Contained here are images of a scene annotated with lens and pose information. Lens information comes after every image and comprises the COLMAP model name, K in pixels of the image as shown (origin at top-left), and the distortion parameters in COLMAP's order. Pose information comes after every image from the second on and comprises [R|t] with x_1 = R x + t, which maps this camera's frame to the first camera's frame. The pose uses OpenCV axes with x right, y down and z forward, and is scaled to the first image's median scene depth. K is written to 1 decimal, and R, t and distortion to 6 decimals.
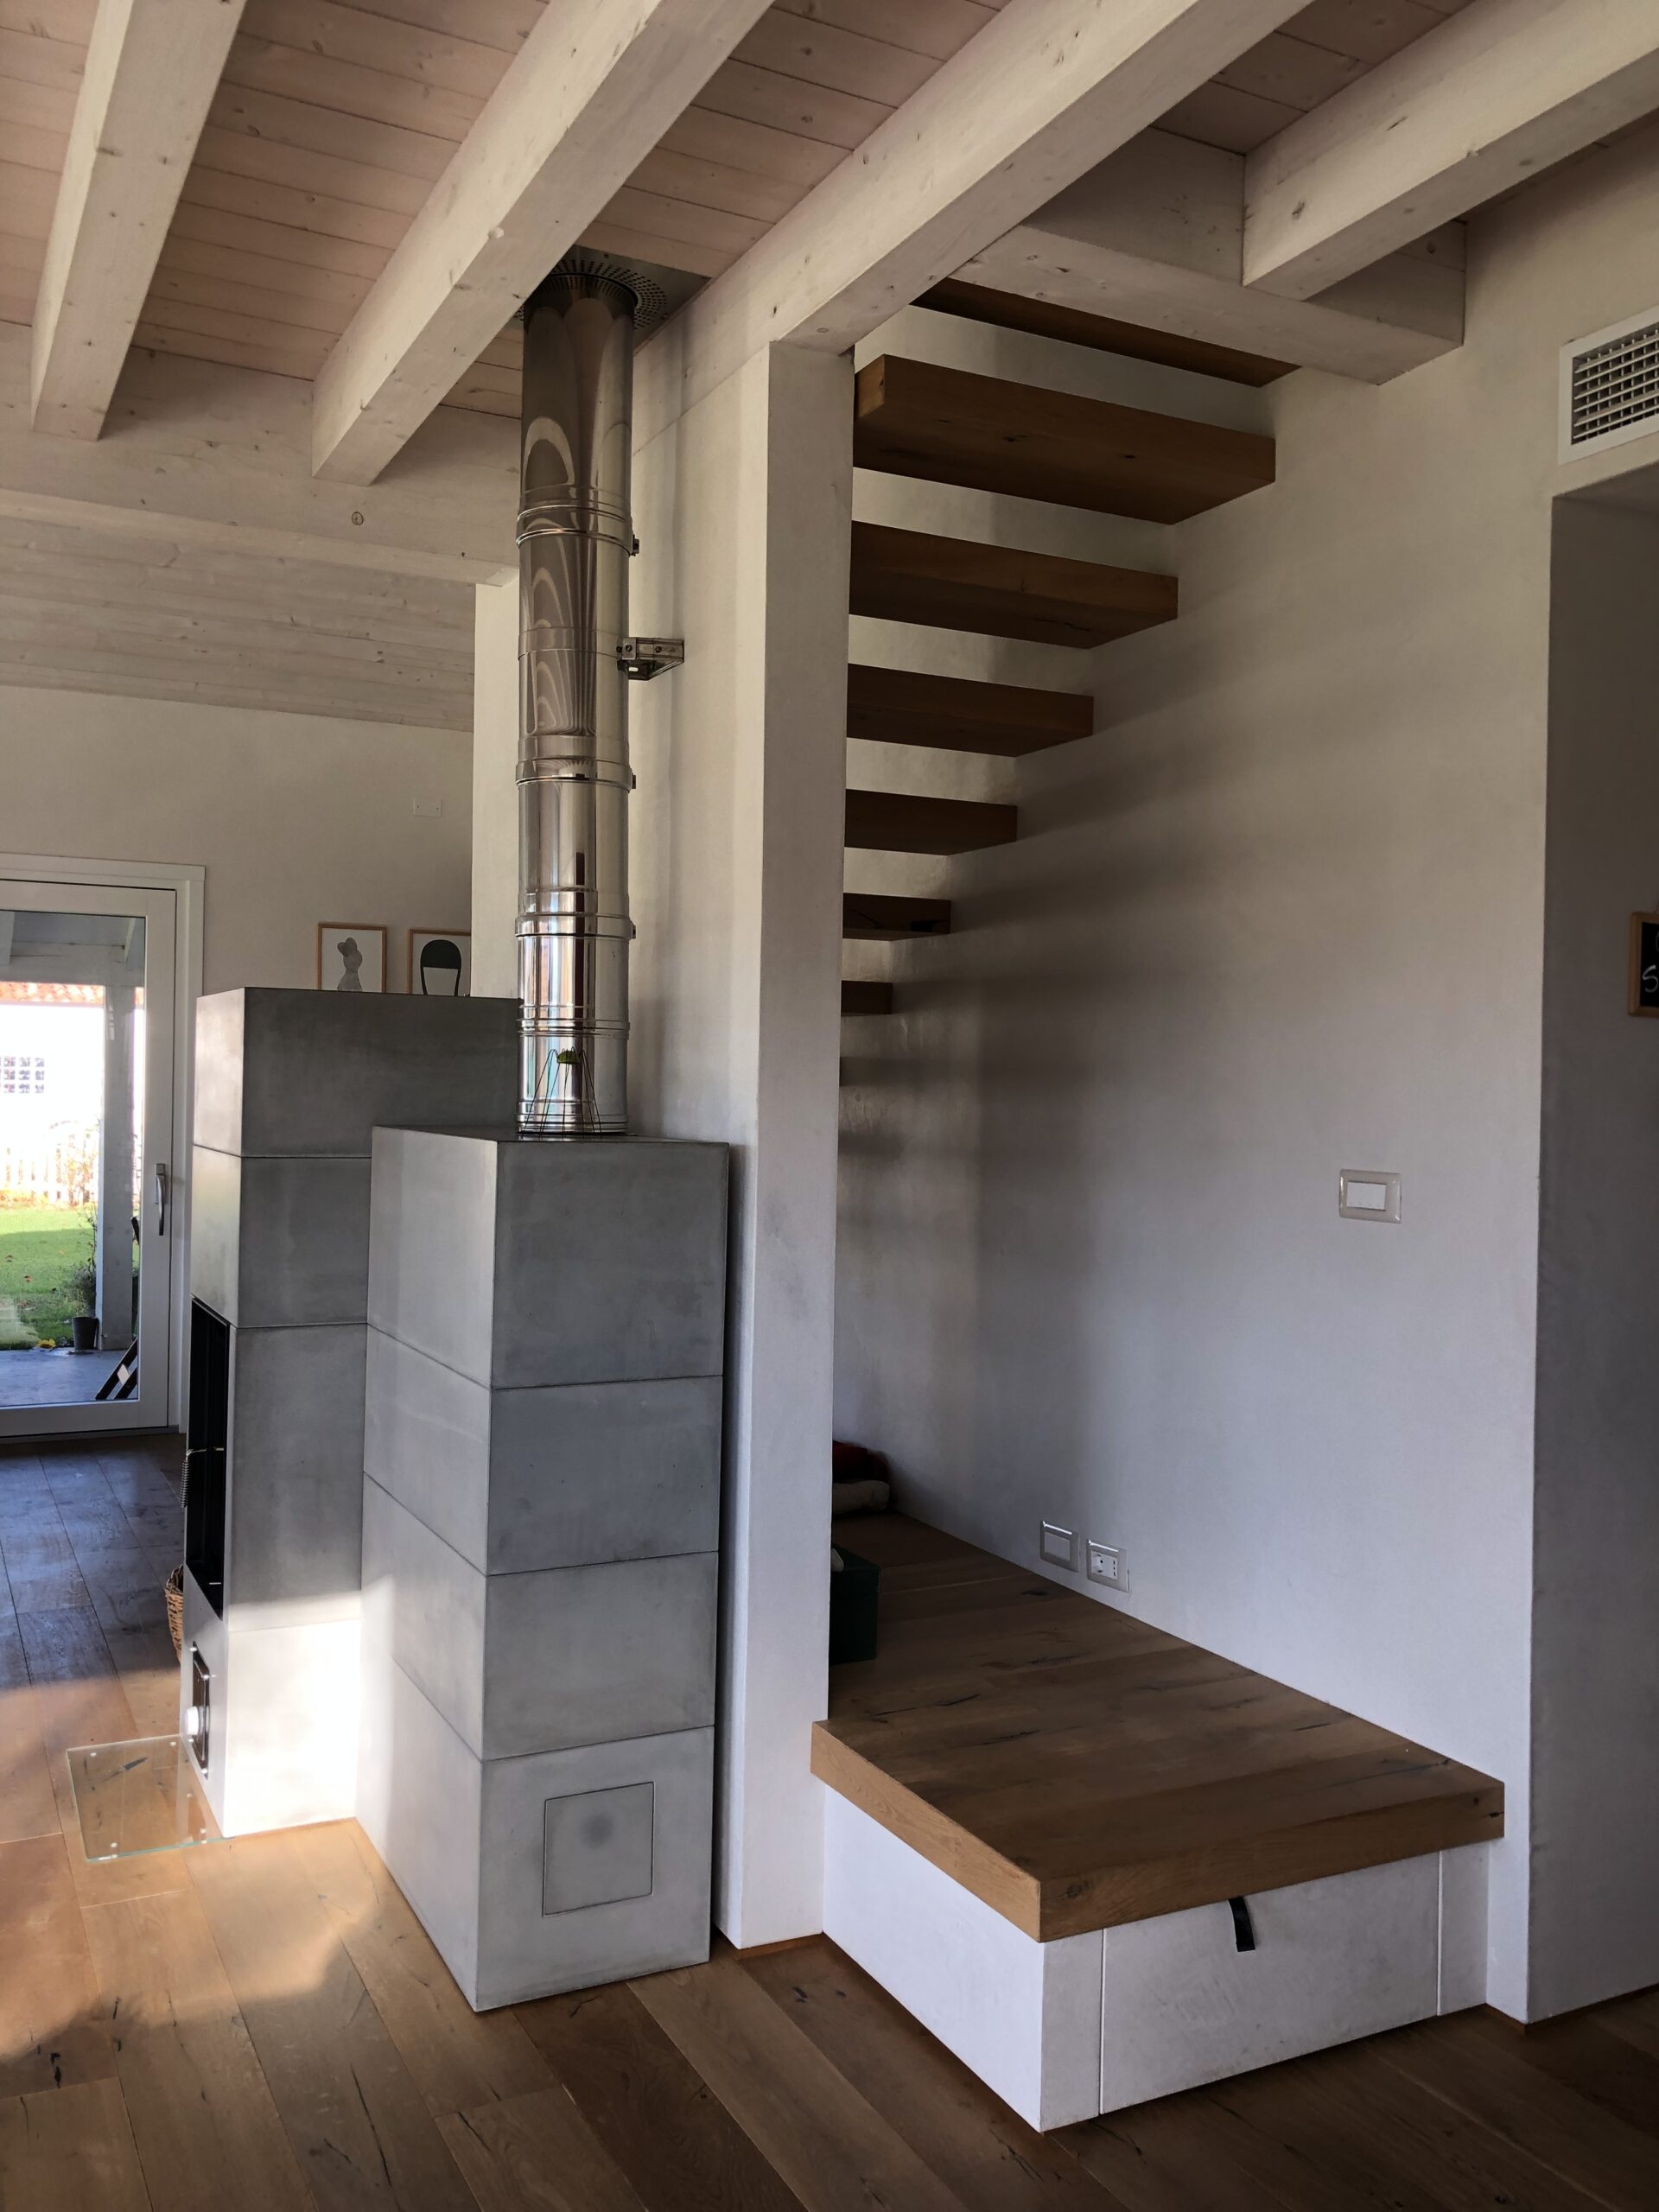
lens RADIAL K [[1842.2, 0, 830.2], [0, 1842.2, 1104.5], [0, 0, 1]] dist [-0.015781, 0.037913]
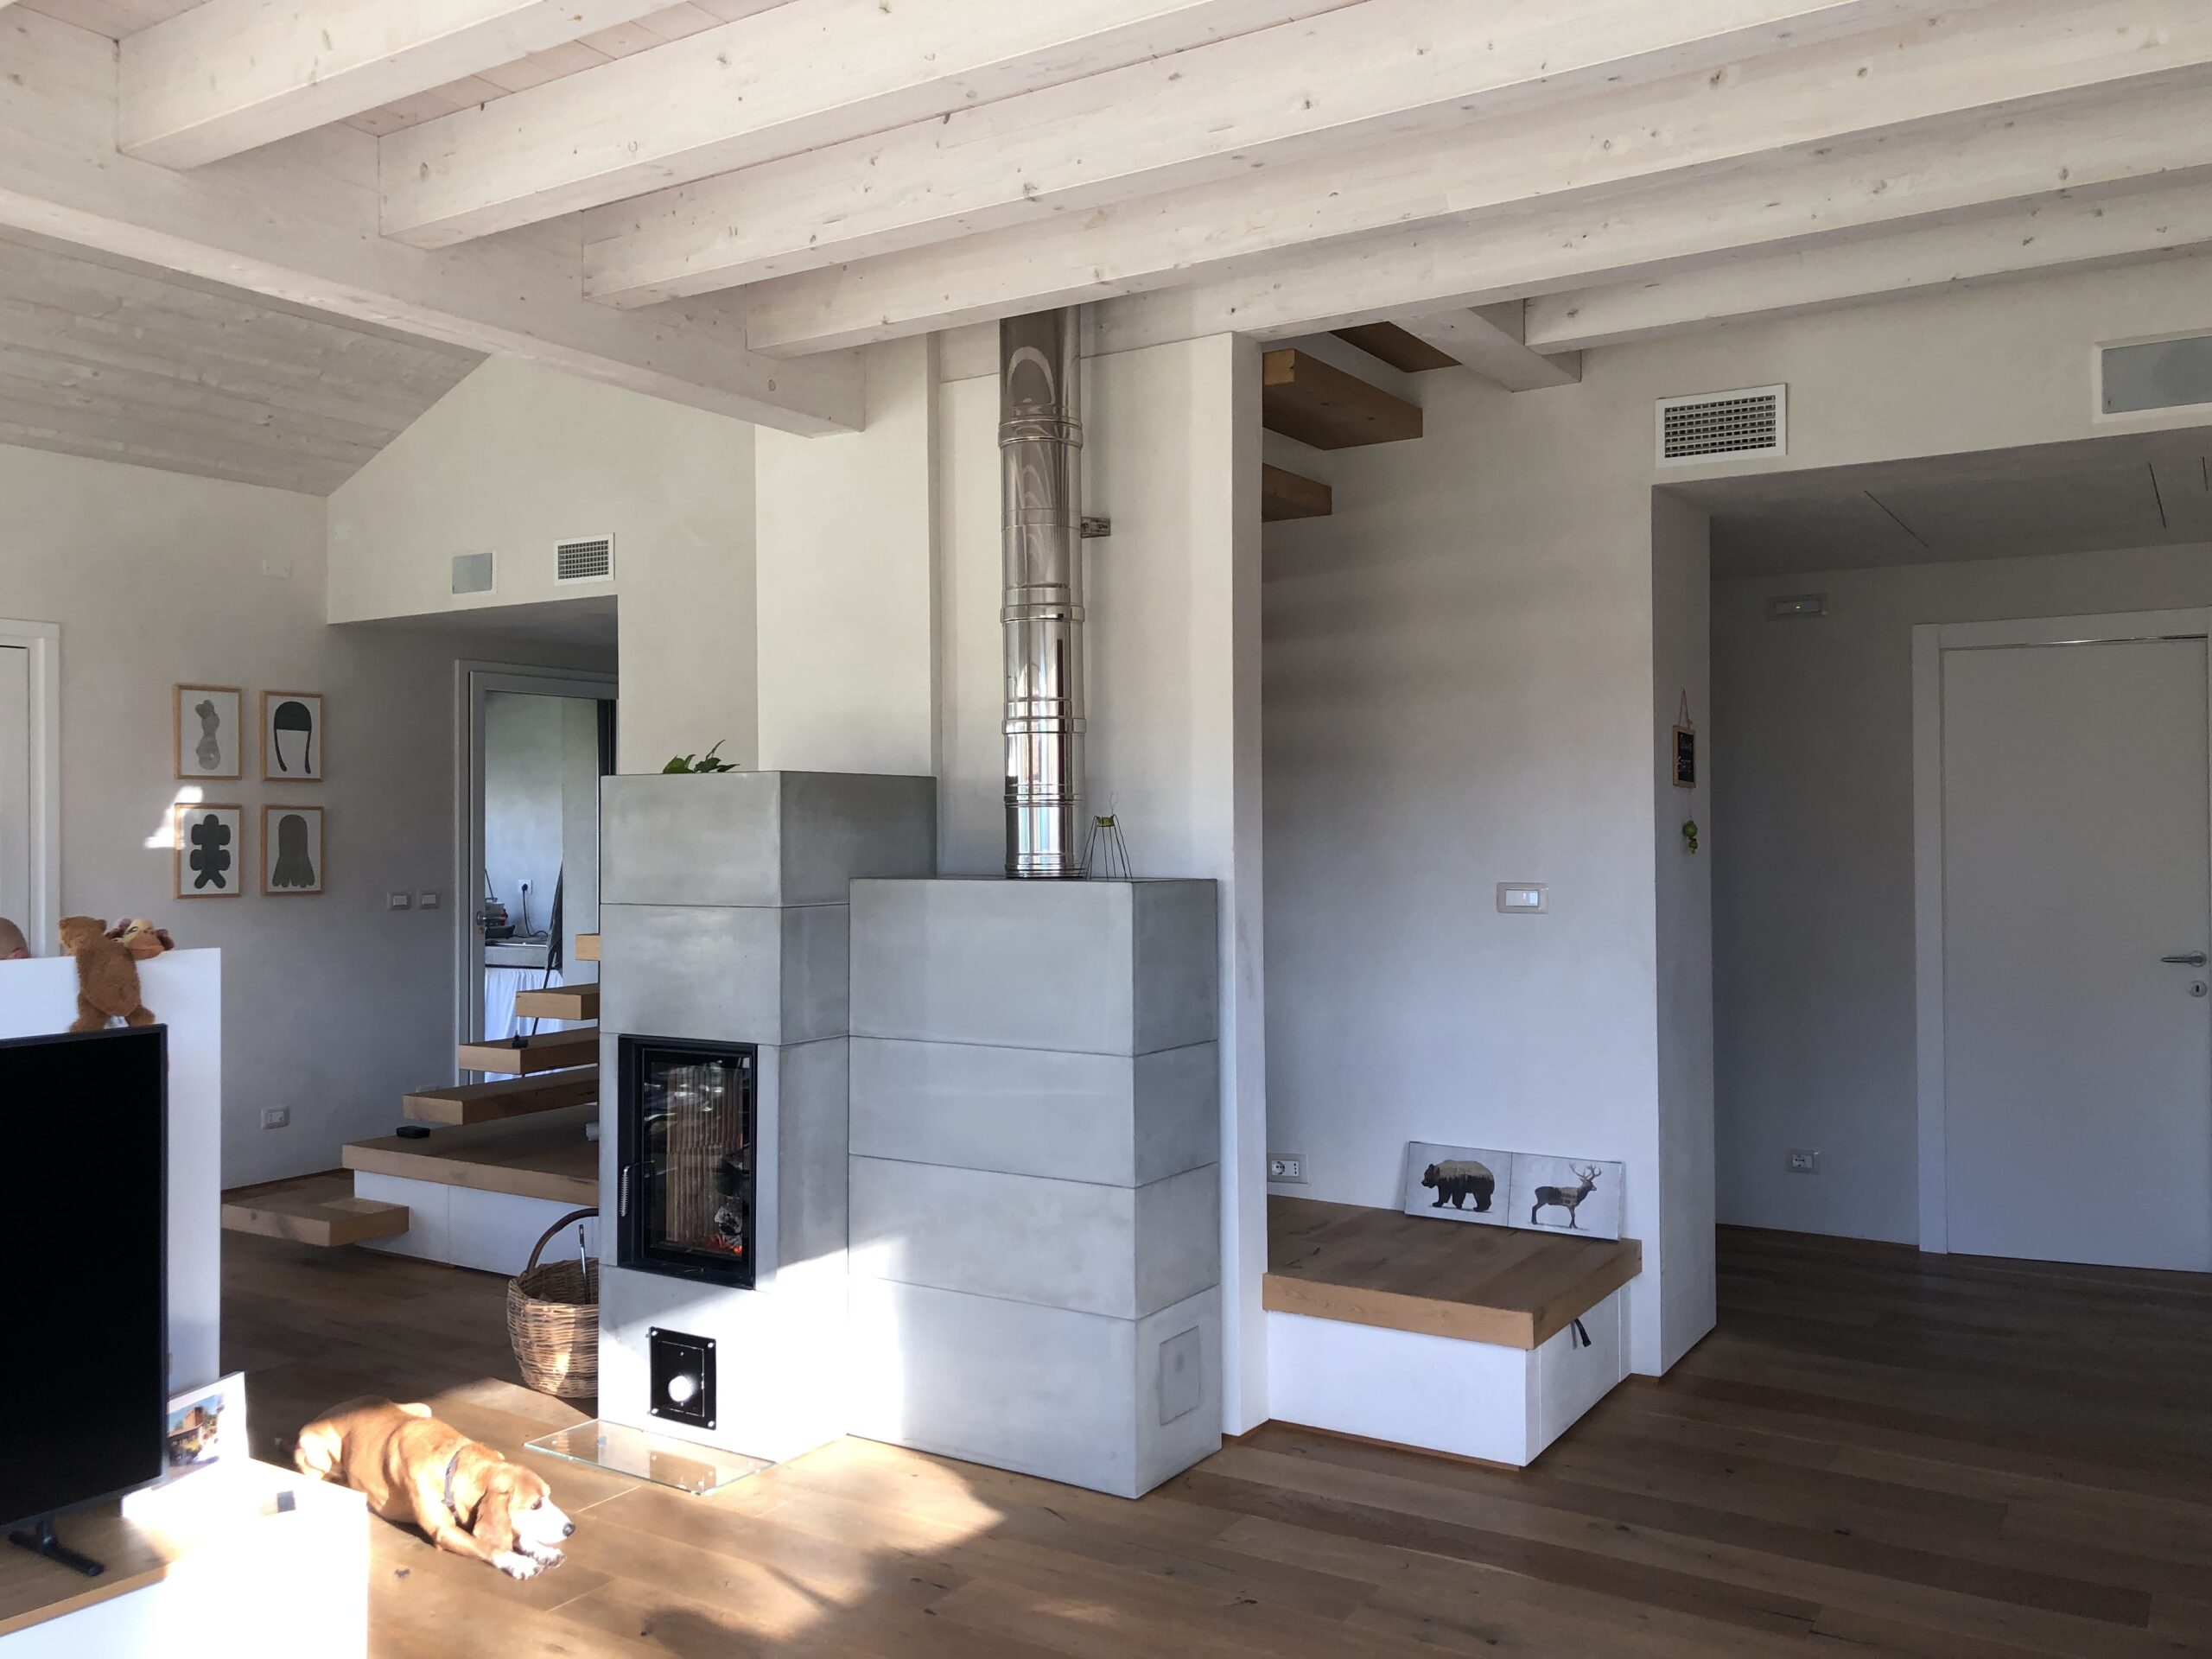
lens RADIAL K [[1842.2, 0, 1101.5], [0, 1842.2, 825.8], [0, 0, 1]] dist [-0.015781, 0.037913]
pose [[0.862698, -0.022123, 0.505236, -0.798811], [0.027246, 0.999625, -0.002753, -0.018283], [-0.504985, 0.016141, 0.862977, -0.189682]]
